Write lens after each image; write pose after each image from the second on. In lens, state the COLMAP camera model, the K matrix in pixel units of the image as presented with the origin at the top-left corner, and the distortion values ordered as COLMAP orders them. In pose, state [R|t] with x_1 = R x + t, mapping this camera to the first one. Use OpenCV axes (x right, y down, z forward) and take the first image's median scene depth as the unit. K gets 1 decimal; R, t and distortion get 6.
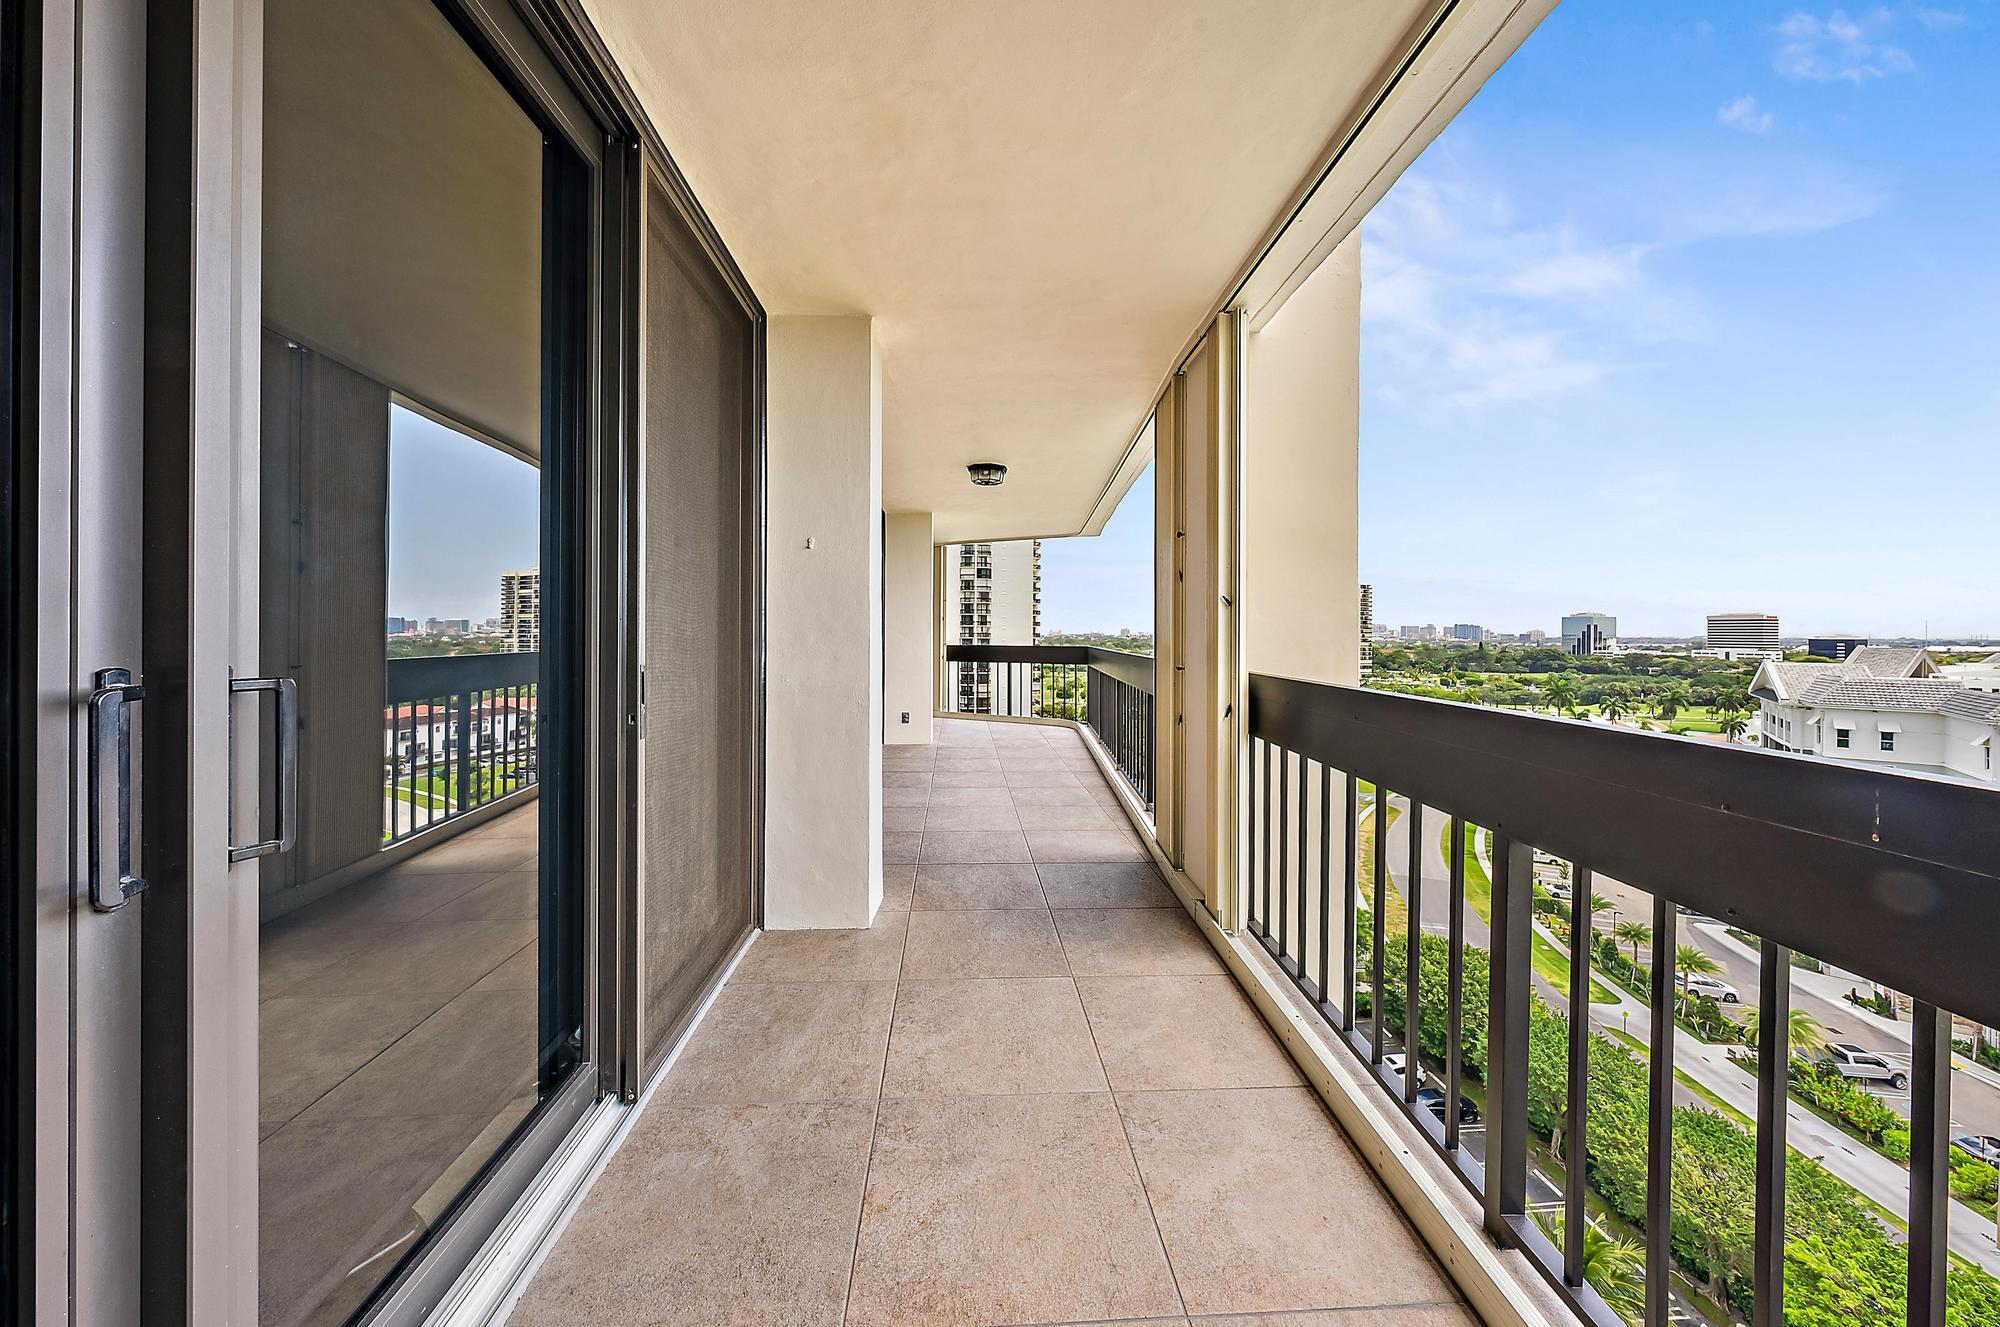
lens RADIAL K [[686.9, 0, 1013.1], [0, 686.9, 635.5], [0, 0, 1]] dist [0.002054, 0.000154]
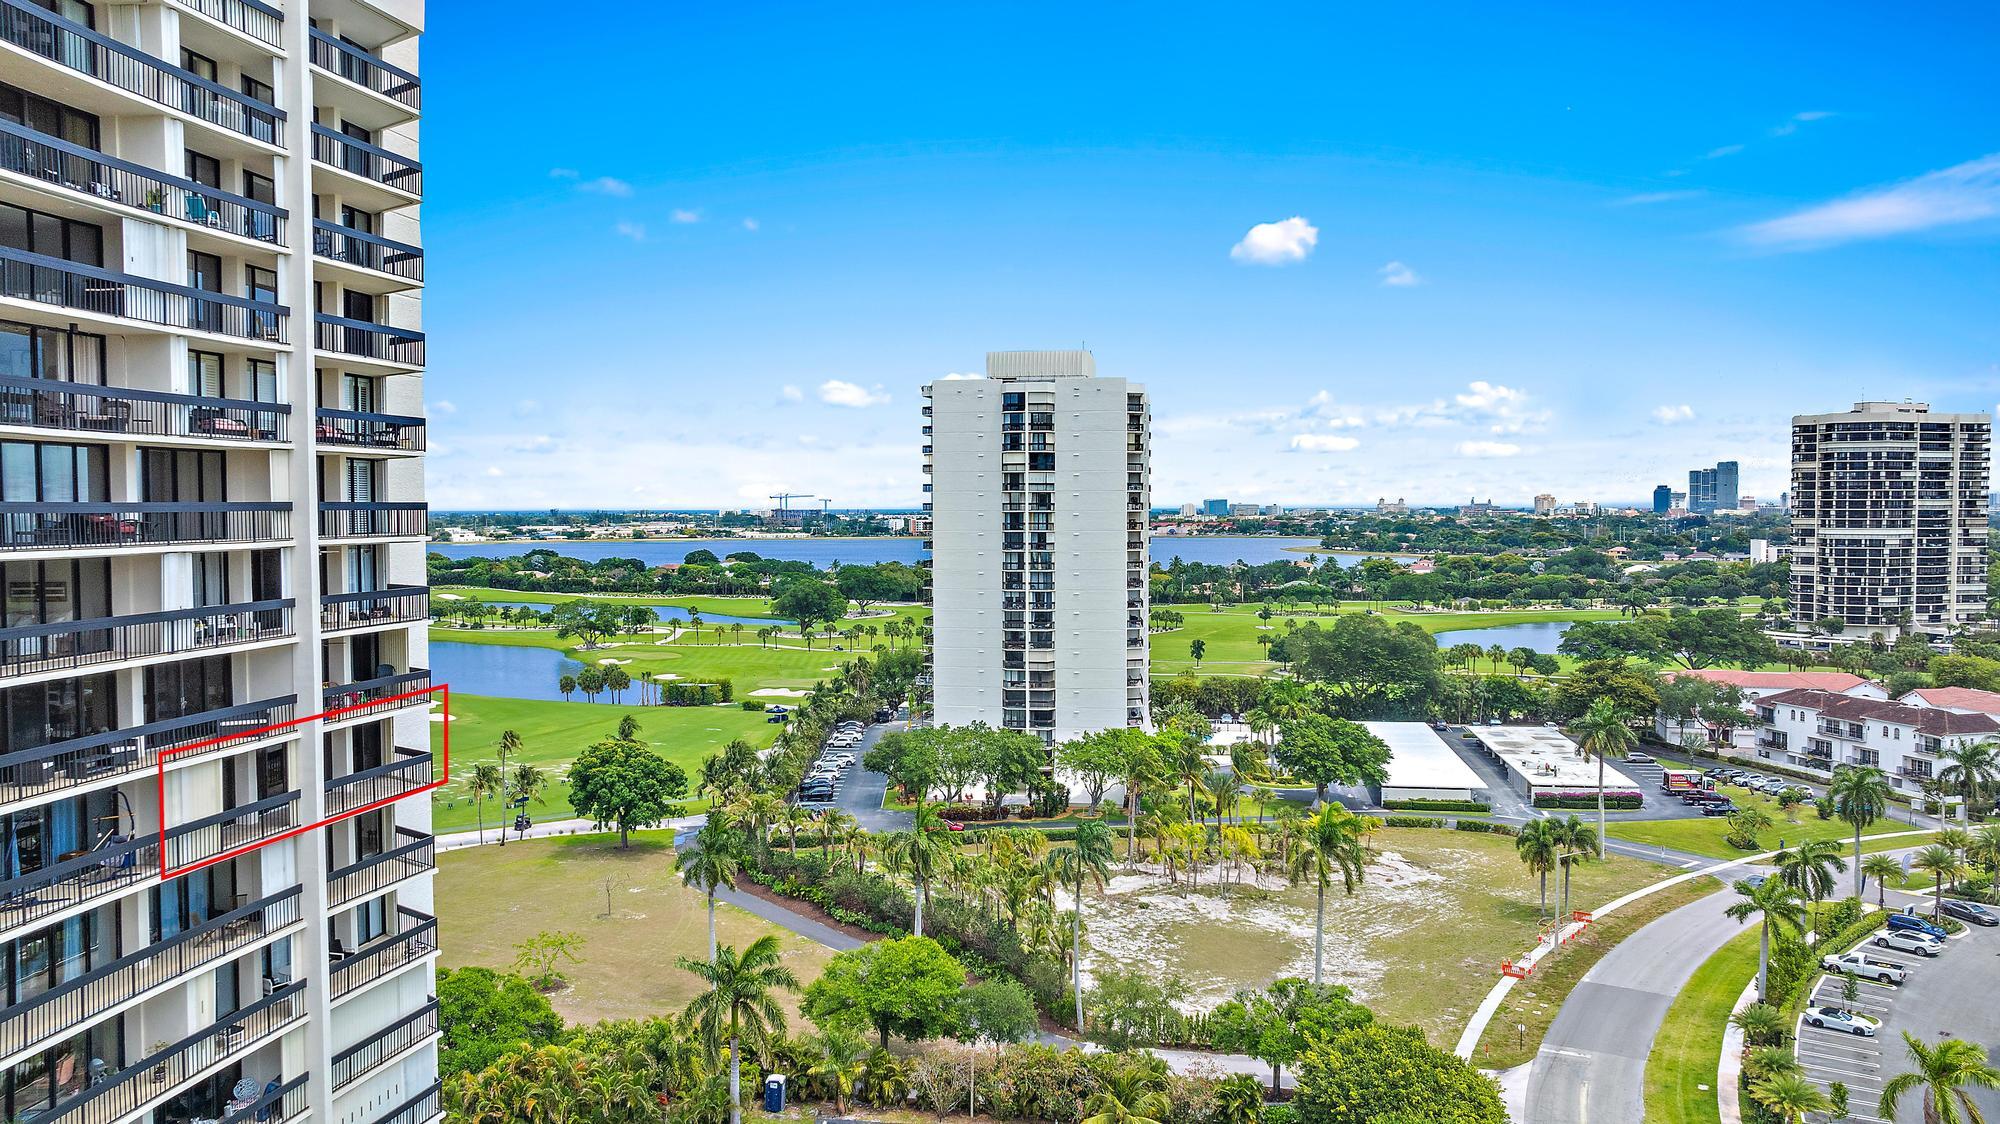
lens RADIAL K [[1428.2, 0, 988.8], [0, 1428.2, 562.3], [0, 0, 1]] dist [-0.022710, -0.009242]
pose [[0.975460, -0.000608, -0.220177, 0.236463], [0.008708, 0.999320, 0.035818, -0.062093], [0.220006, -0.036856, 0.974802, -0.267403]]
